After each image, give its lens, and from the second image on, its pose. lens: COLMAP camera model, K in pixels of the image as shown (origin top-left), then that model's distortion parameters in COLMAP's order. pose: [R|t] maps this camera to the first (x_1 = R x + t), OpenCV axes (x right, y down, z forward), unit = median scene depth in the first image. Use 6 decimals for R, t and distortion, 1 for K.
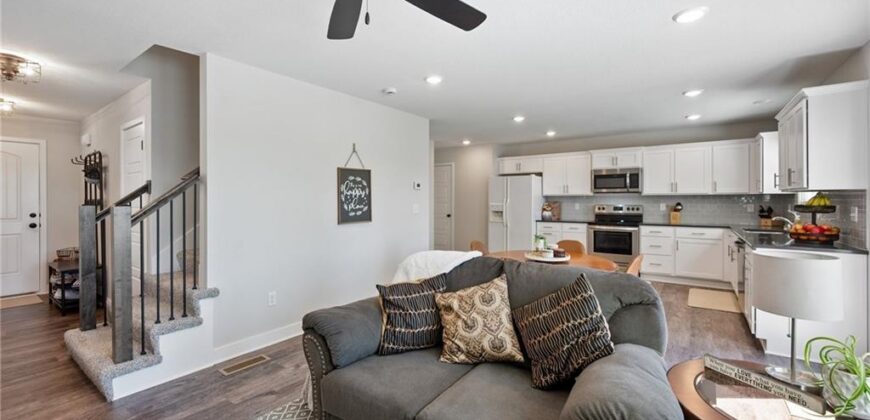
lens RADIAL K [[355.2, 0, 433.3], [0, 355.2, 201.0], [0, 0, 1]] dist [0.000118, 0.000072]
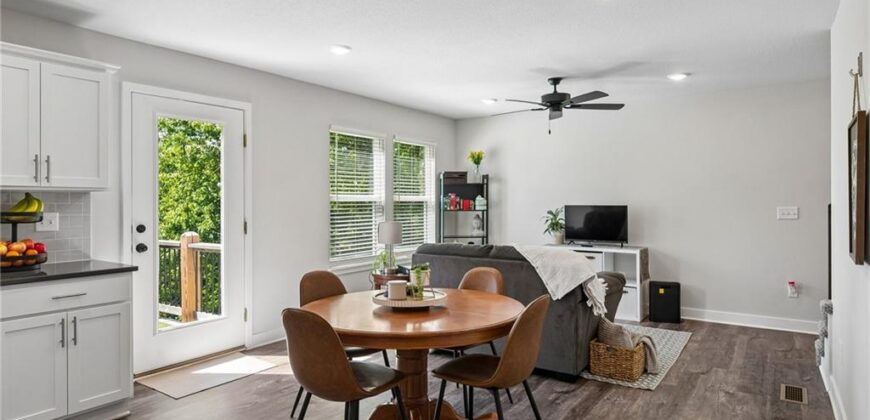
lens RADIAL K [[495.1, 0, 434.8], [0, 495.1, 200.0], [0, 0, 1]] dist [0.000096, 0.000018]
pose [[-0.999735, 0.003097, -0.022824, 0.409117], [0.003003, 0.999987, 0.004136, -0.015638], [0.022836, 0.004066, -0.999731, 2.476177]]
